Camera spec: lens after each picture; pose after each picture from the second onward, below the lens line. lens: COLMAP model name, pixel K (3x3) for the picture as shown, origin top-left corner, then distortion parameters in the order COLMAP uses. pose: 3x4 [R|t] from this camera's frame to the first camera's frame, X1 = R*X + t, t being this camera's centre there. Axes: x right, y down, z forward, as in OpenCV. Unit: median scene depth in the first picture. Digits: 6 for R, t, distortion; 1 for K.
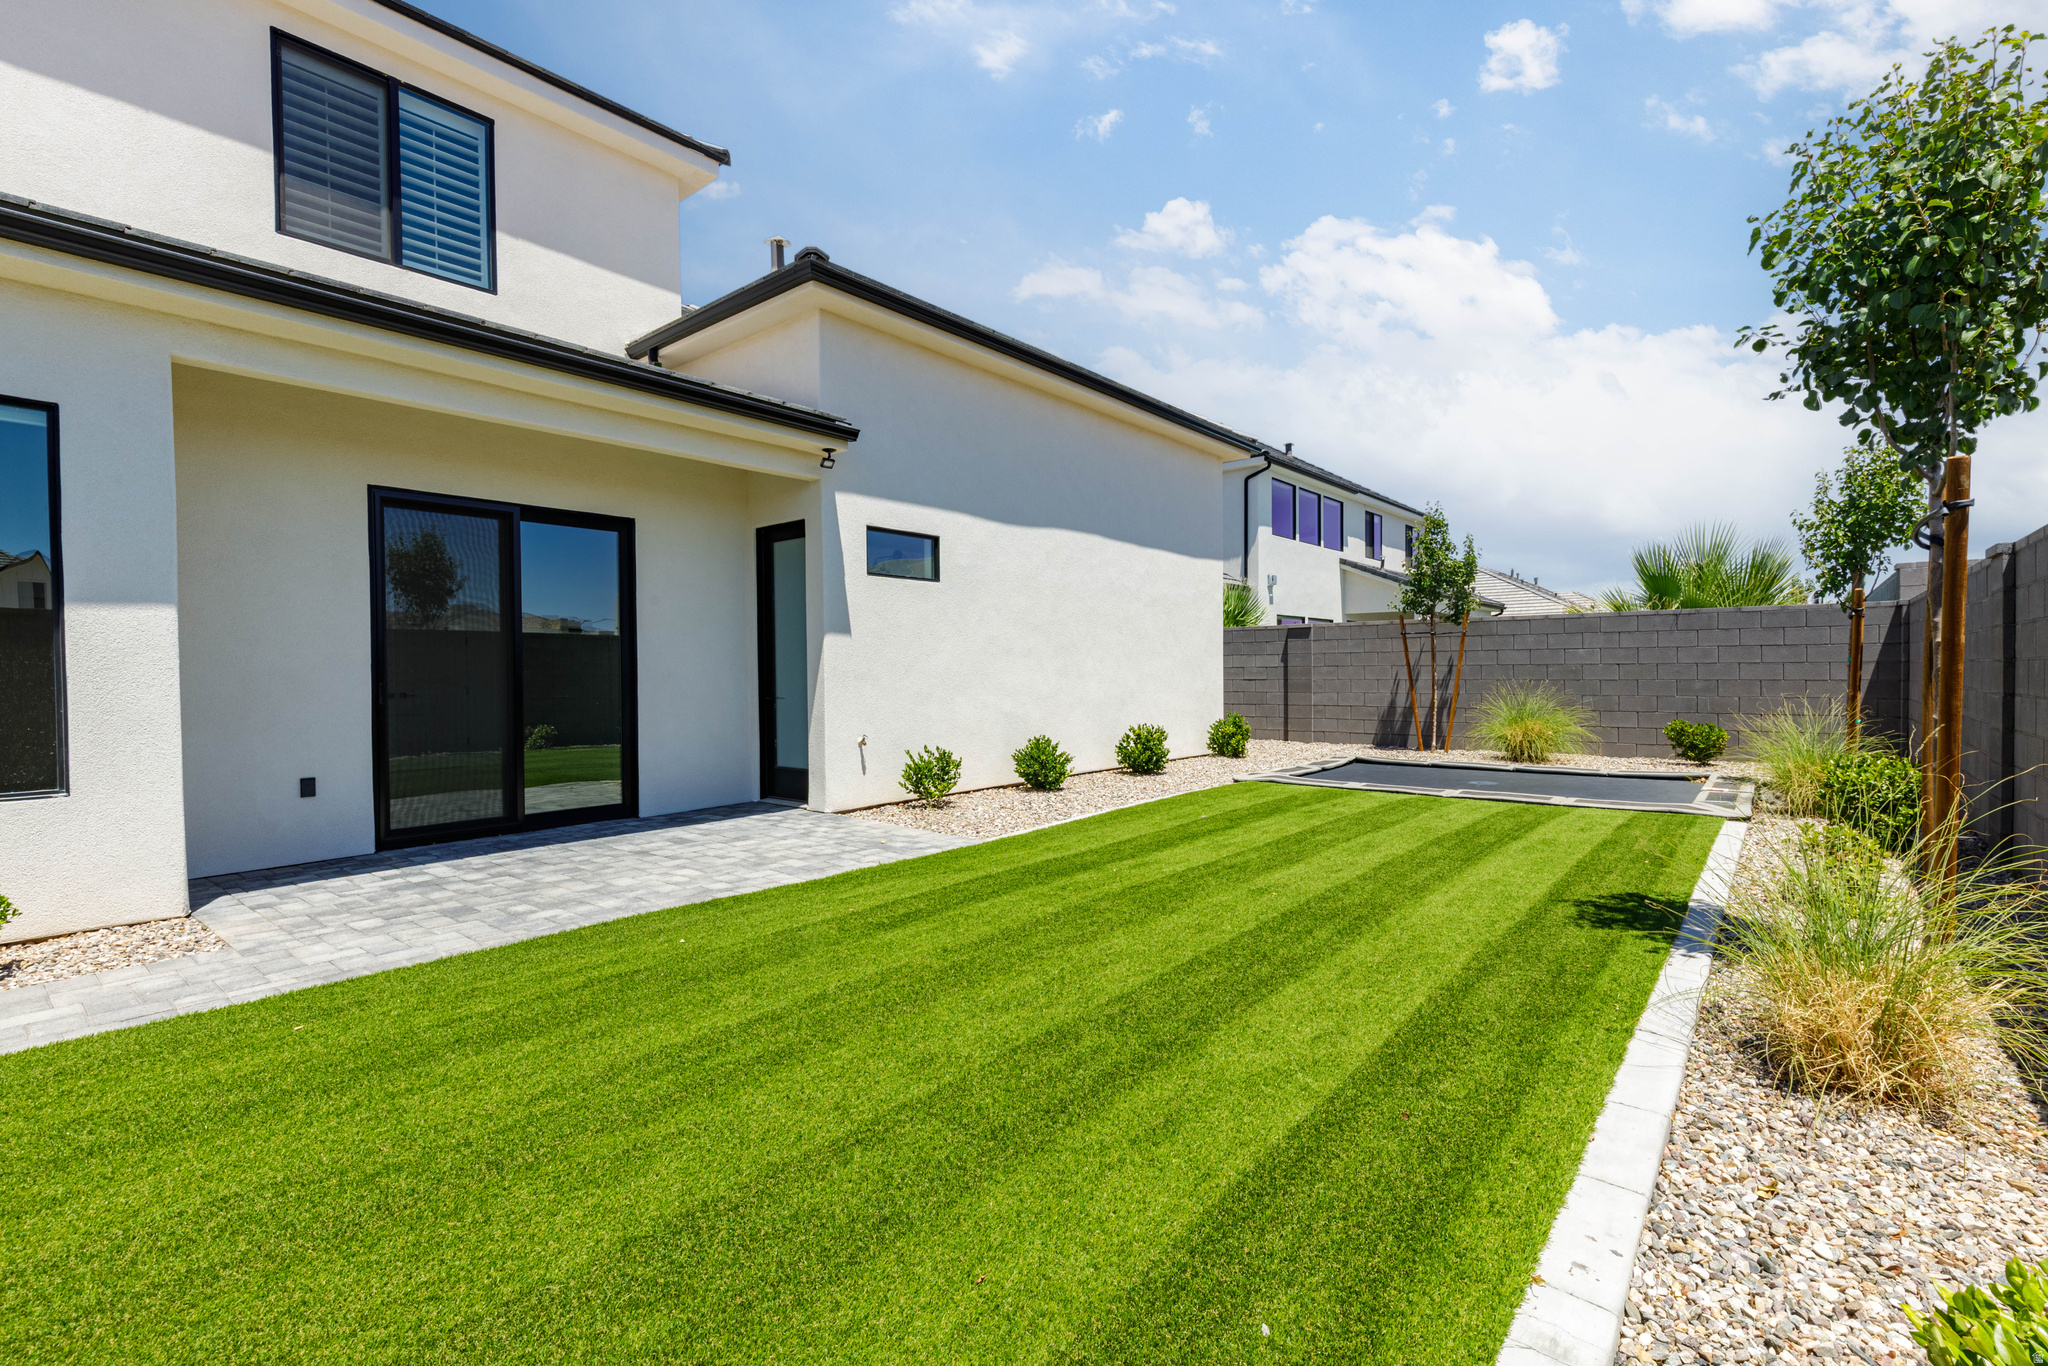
lens RADIAL K [[892.5, 0, 1024.0], [0, 892.5, 683.0], [0, 0, 1]] dist [0.002626, 0.000286]
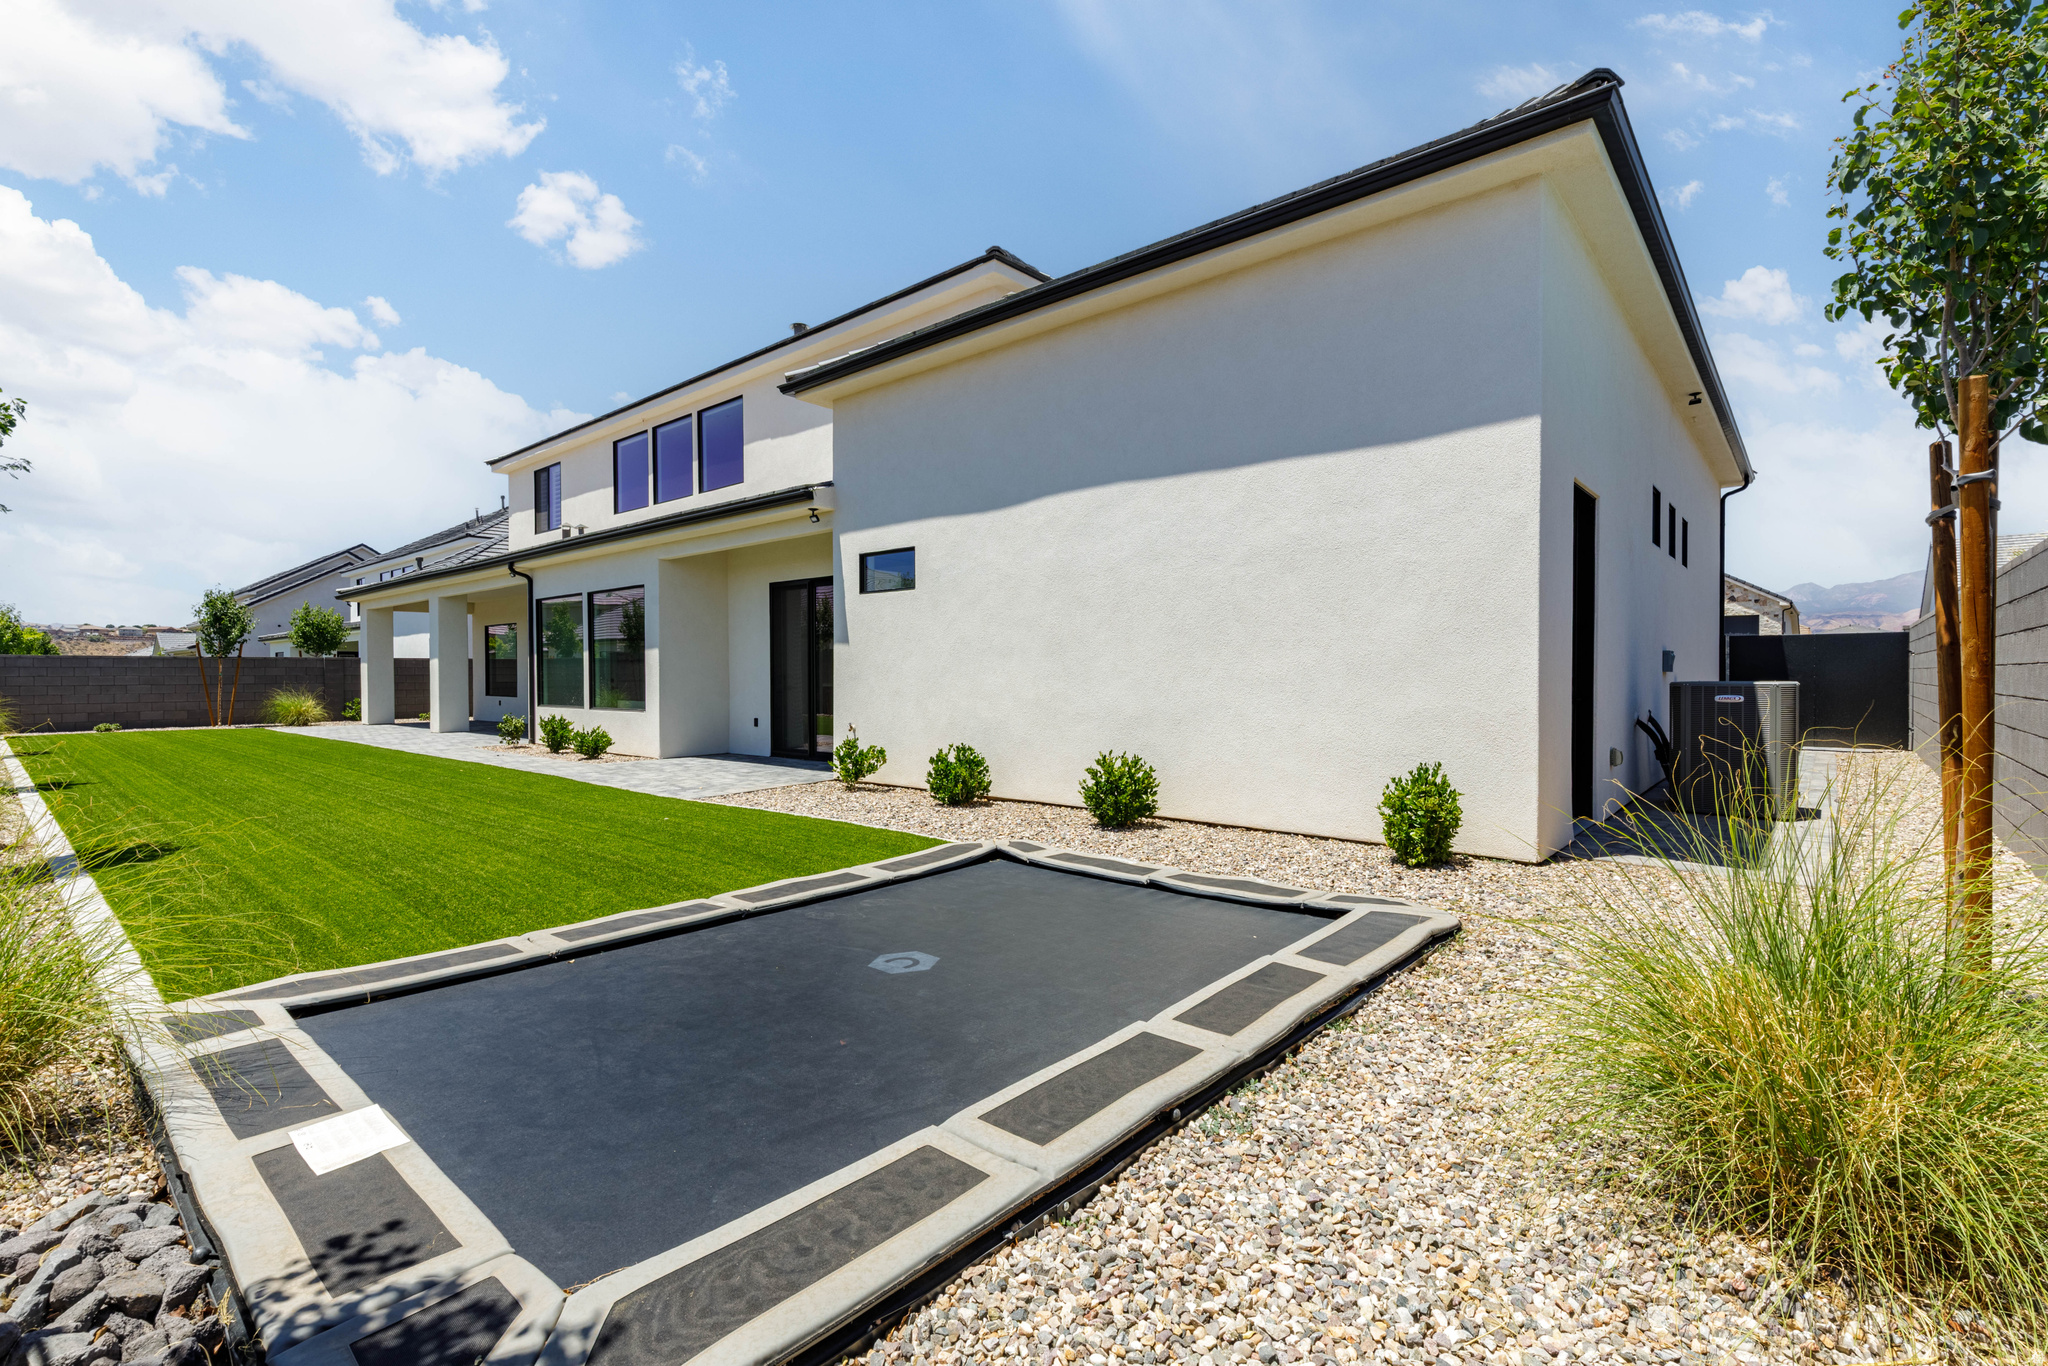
lens RADIAL K [[922.8, 0, 1033.5], [0, 922.8, 680.7], [0, 0, 1]] dist [0.001710, 0.000142]
pose [[-0.005971, 0.019136, -0.999799, 1.117834], [-0.004091, 0.999808, 0.019161, -0.027394], [0.999974, 0.004204, -0.005891, 1.271967]]
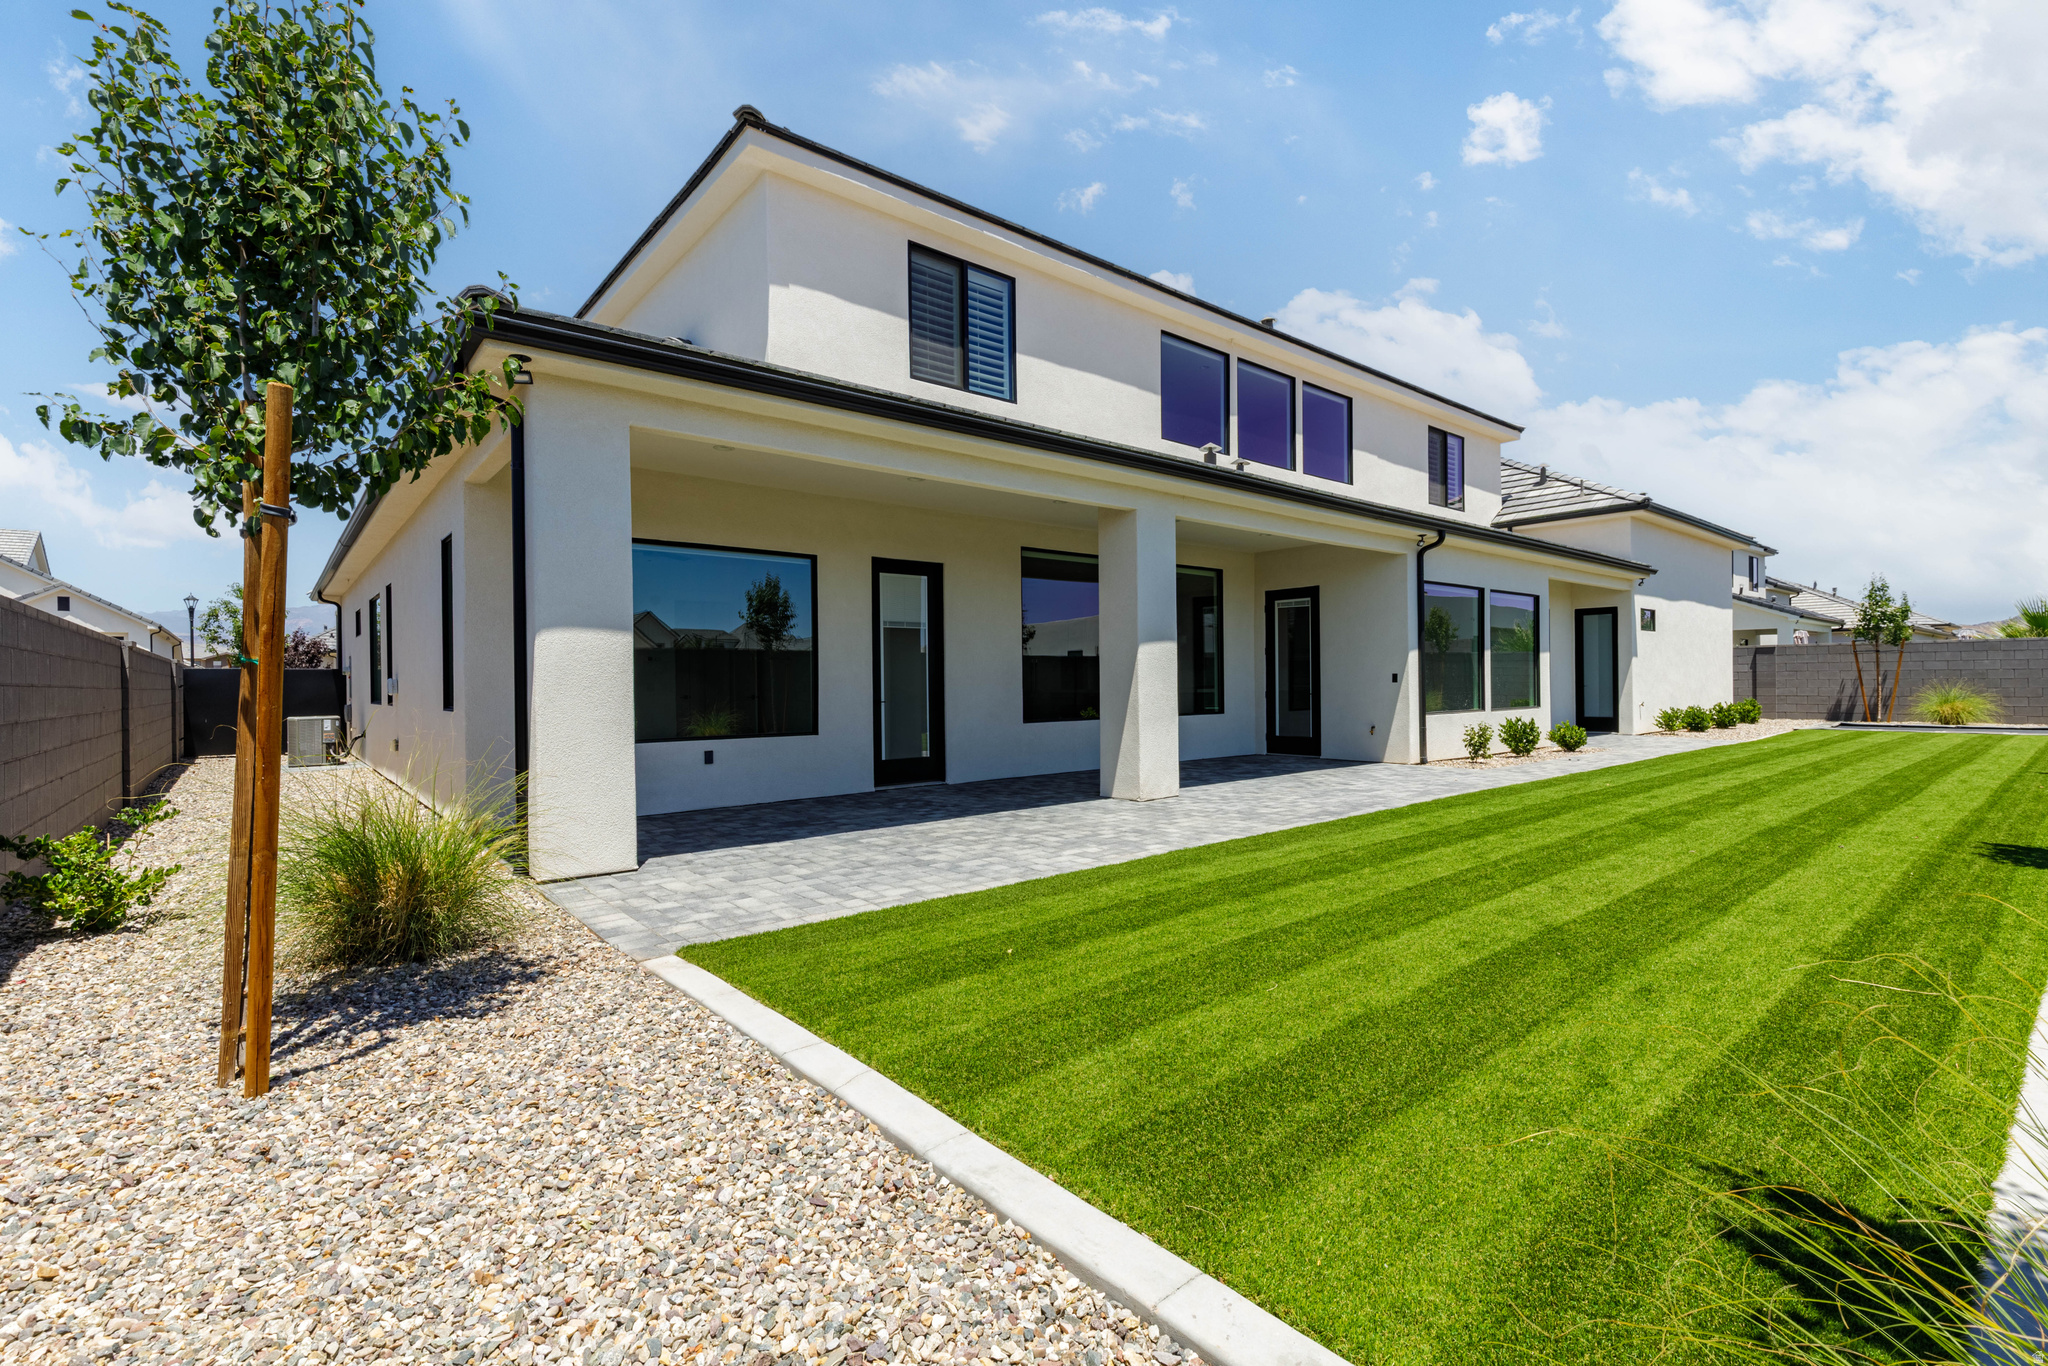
lens RADIAL K [[922.8, 0, 1033.5], [0, 922.8, 680.7], [0, 0, 1]] dist [0.001710, 0.000142]
pose [[0.985511, -0.001222, -0.169606, -0.526987], [-0.000870, 0.999924, -0.012260, 0.014567], [0.169608, 0.012230, 0.985436, -0.632264]]
